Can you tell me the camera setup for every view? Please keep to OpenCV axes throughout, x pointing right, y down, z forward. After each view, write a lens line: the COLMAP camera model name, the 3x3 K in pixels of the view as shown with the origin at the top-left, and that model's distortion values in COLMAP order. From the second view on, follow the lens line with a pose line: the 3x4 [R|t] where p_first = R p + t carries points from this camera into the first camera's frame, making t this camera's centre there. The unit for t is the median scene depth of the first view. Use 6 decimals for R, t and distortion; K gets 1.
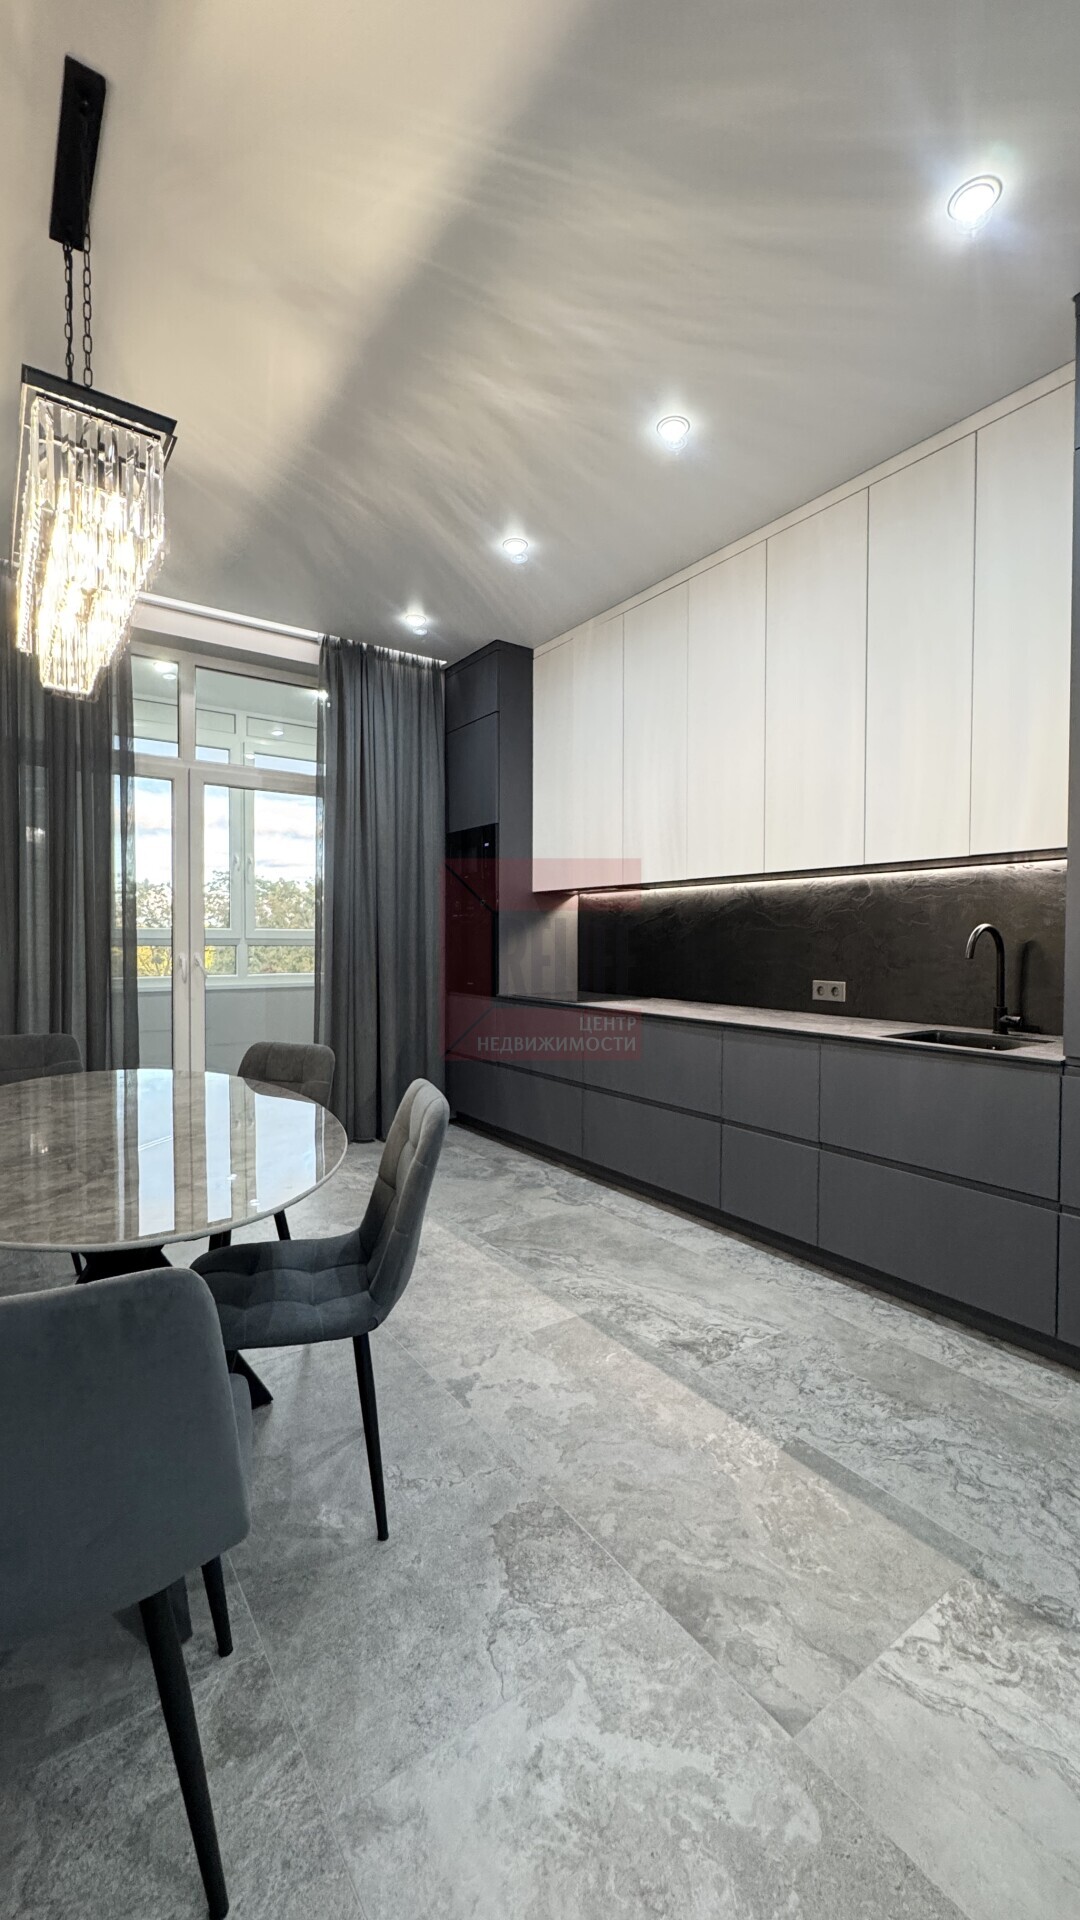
lens RADIAL K [[766.1, 0, 542.9], [0, 766.1, 956.5], [0, 0, 1]] dist [-0.000723, 0.000138]
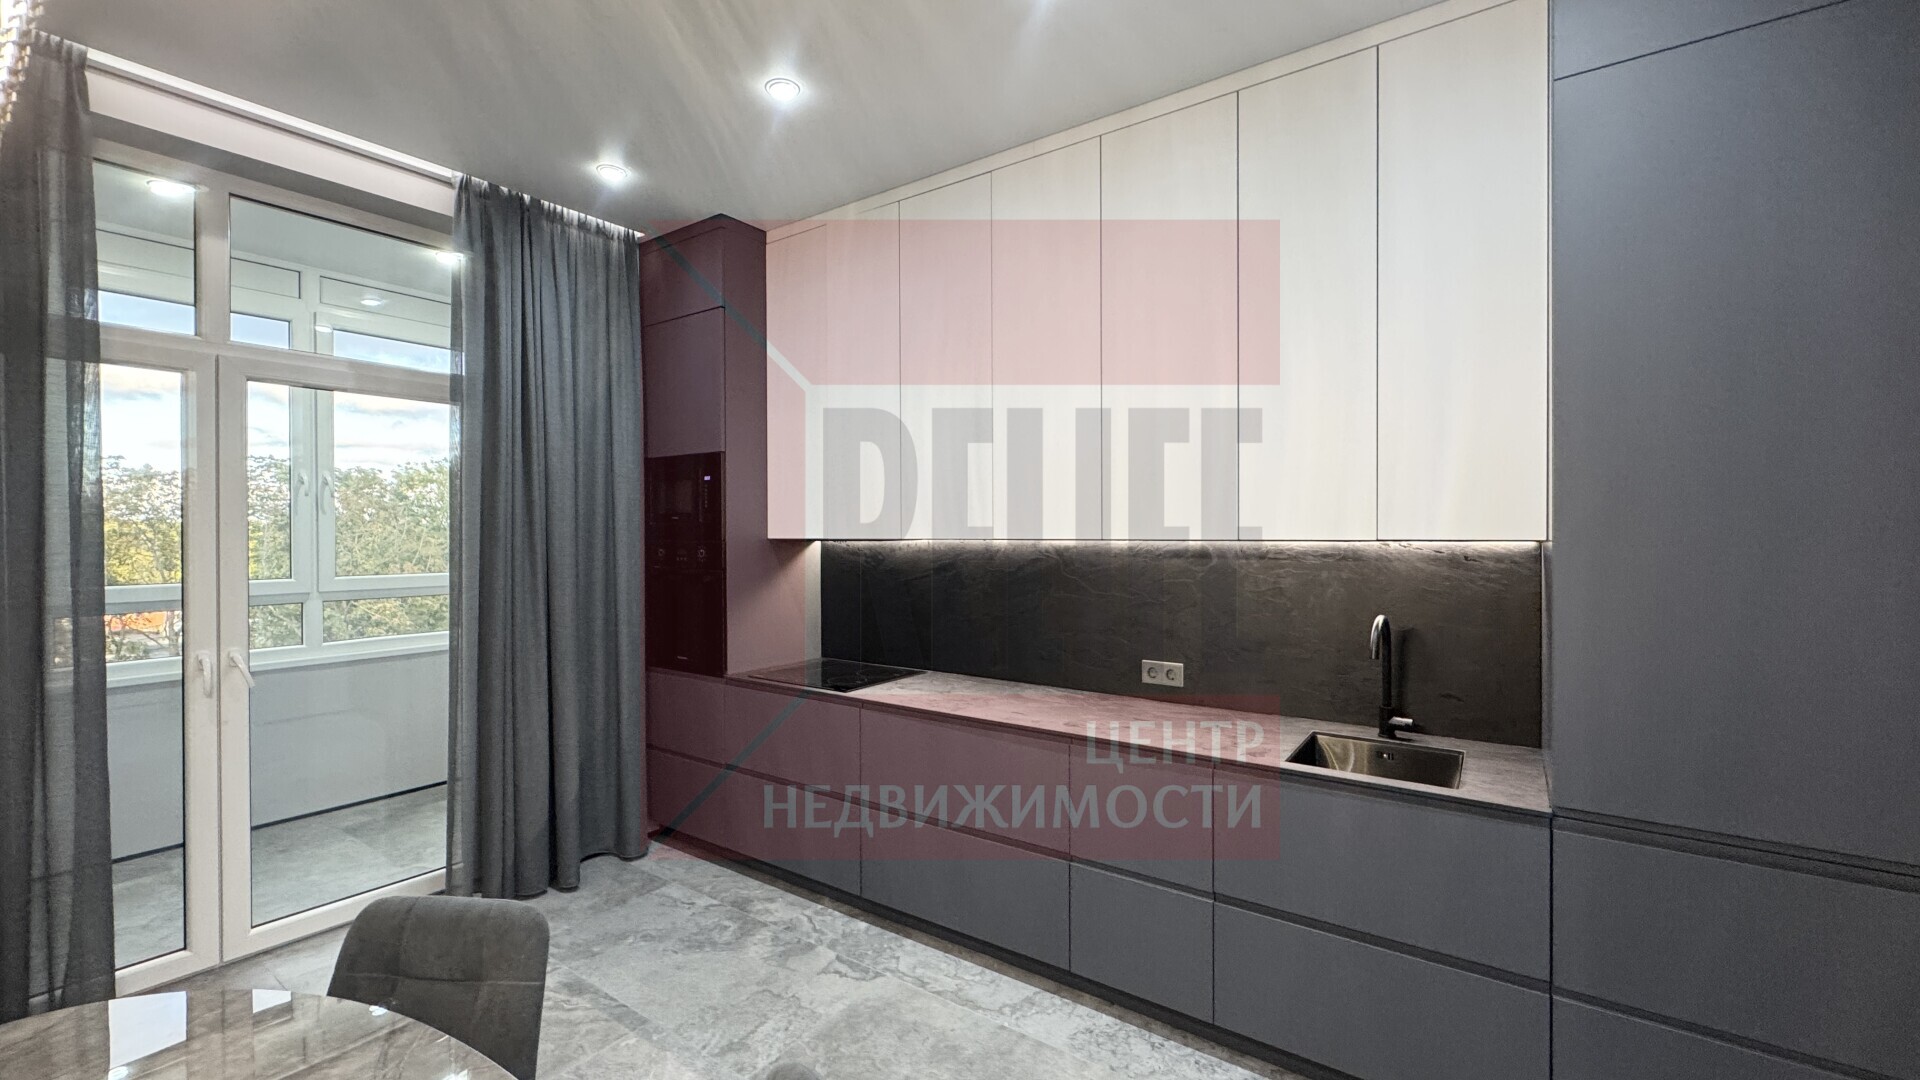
lens RADIAL K [[766.1, 0, 956.6], [0, 766.1, 537.4], [0, 0, 1]] dist [-0.000723, 0.000138]
pose [[0.944432, -0.009607, 0.328567, -0.143209], [0.015365, 0.999770, -0.014934, -0.113204], [-0.328348, 0.019153, 0.944362, 0.310338]]
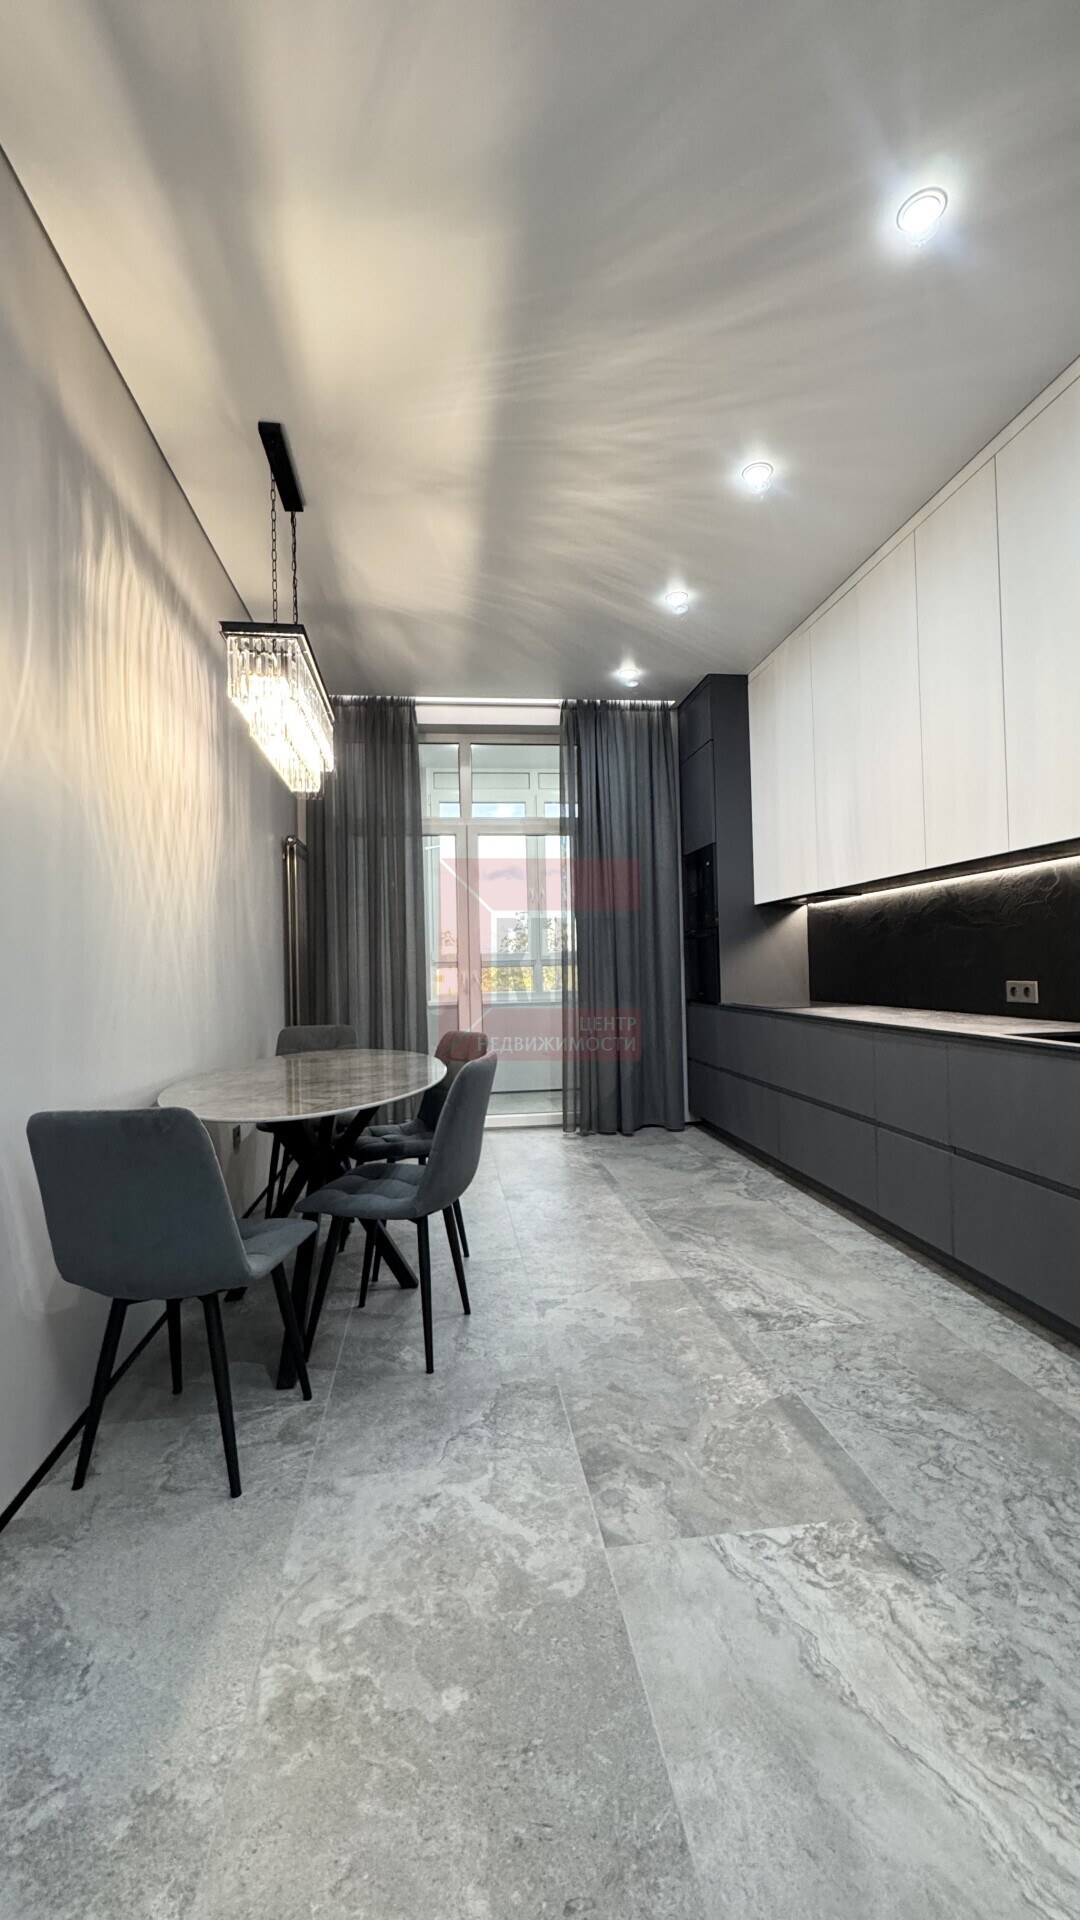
lens RADIAL K [[766.1, 0, 542.9], [0, 766.1, 956.5], [0, 0, 1]] dist [-0.000723, 0.000138]
pose [[0.883773, -0.032381, -0.466794, 0.345869], [0.017100, 0.999171, -0.036936, 0.031327], [0.467604, 0.024660, 0.883594, -0.081686]]
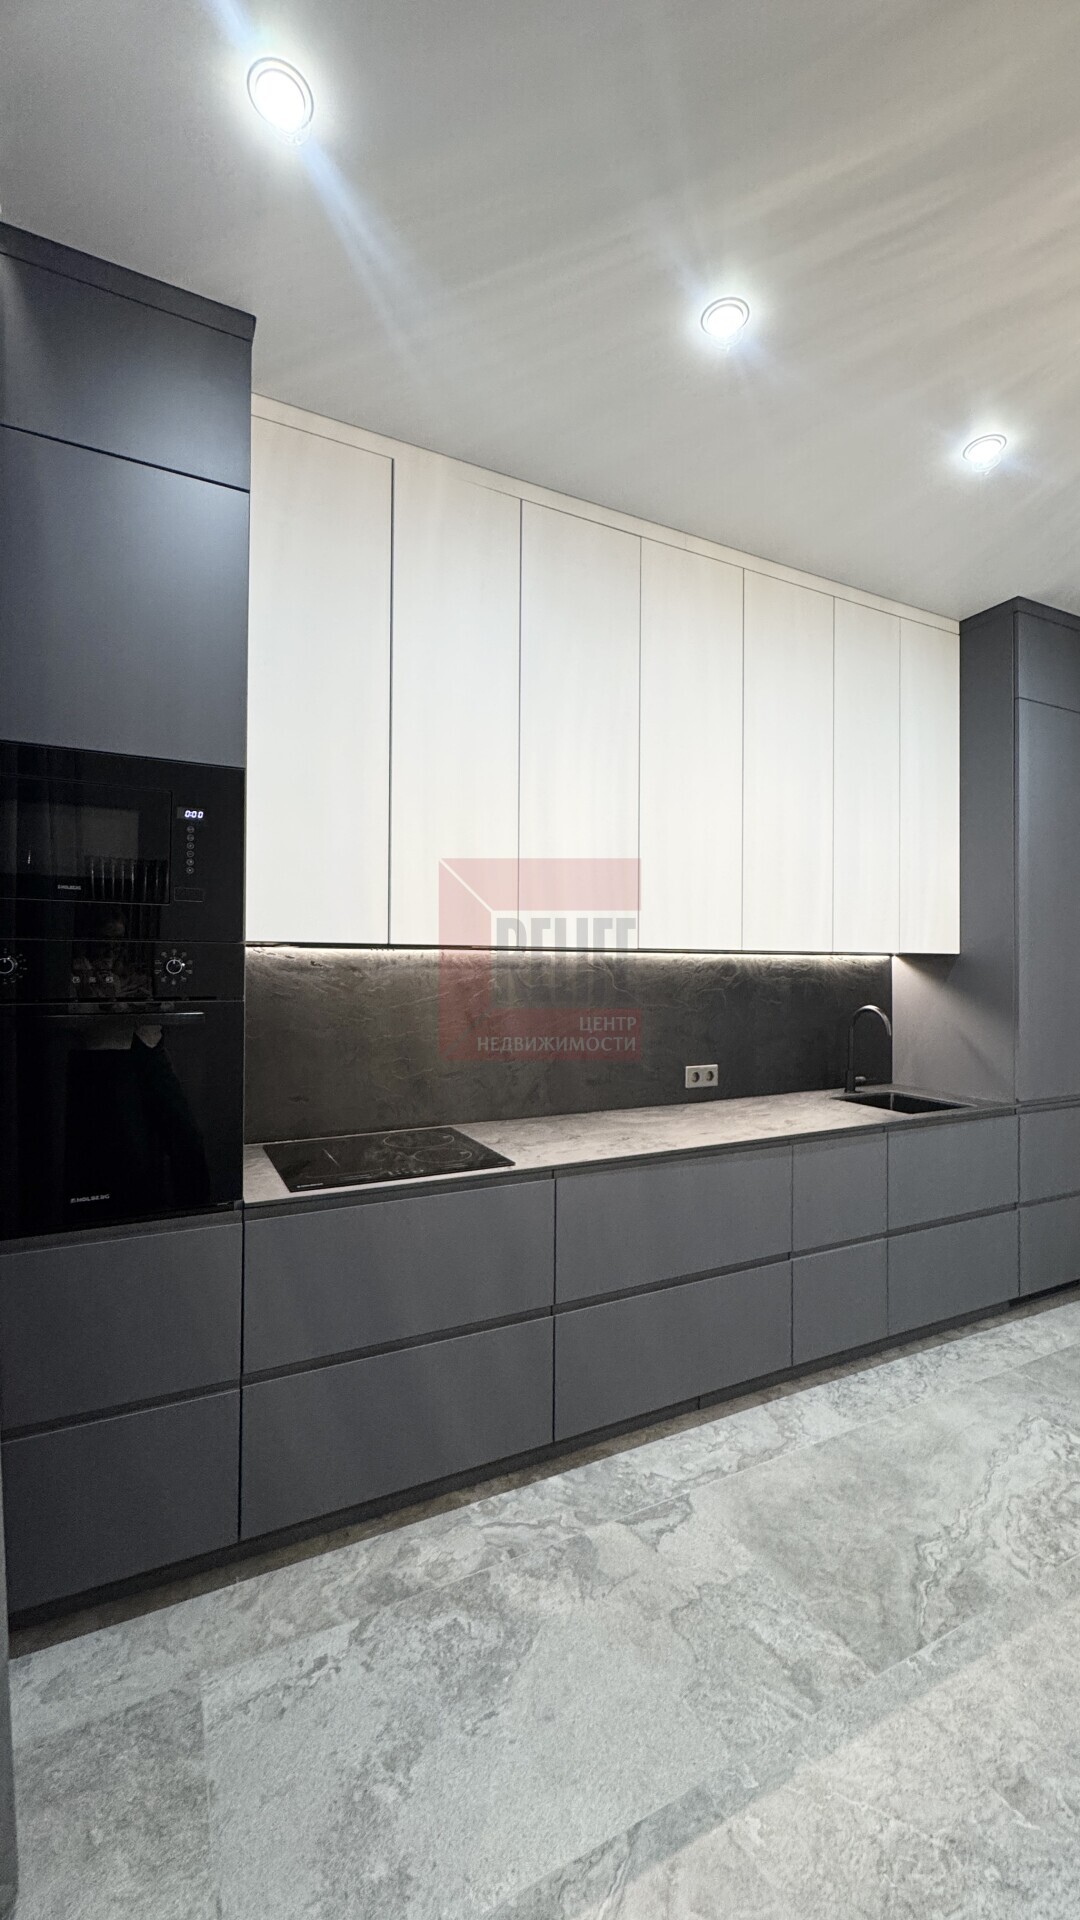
lens RADIAL K [[766.1, 0, 542.9], [0, 766.1, 956.5], [0, 0, 1]] dist [-0.000723, 0.000138]
pose [[0.148191, 0.007187, 0.988933, -0.665012], [0.017853, 0.999791, -0.009941, -0.109272], [-0.988798, 0.019128, 0.148032, 1.224126]]
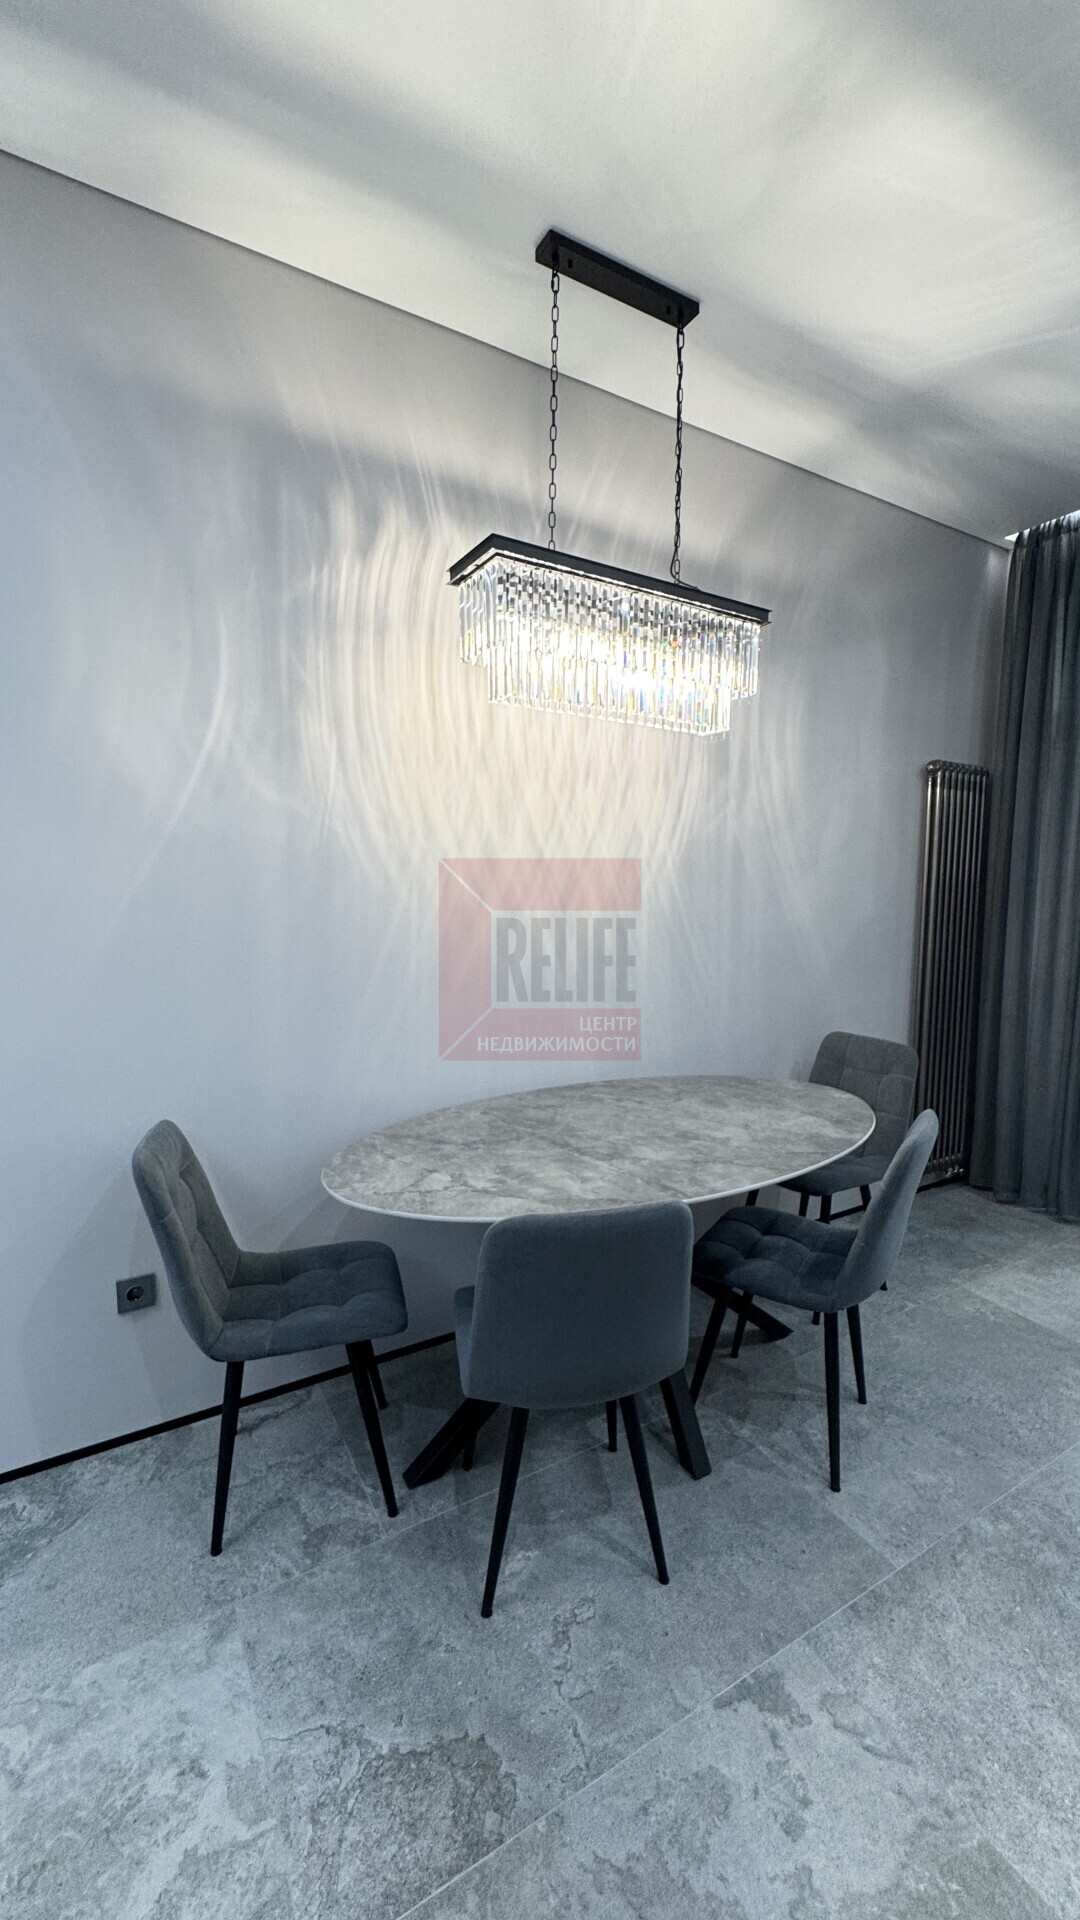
lens RADIAL K [[772.3, 0, 544.2], [0, 772.3, 957.3], [0, 0, 1]] dist [-0.000651, 0.000459]
pose [[-0.091512, 0.094290, -0.991330, 0.362971], [-0.029713, 0.994805, 0.097363, -0.090387], [0.995361, 0.038366, -0.088235, 0.602721]]
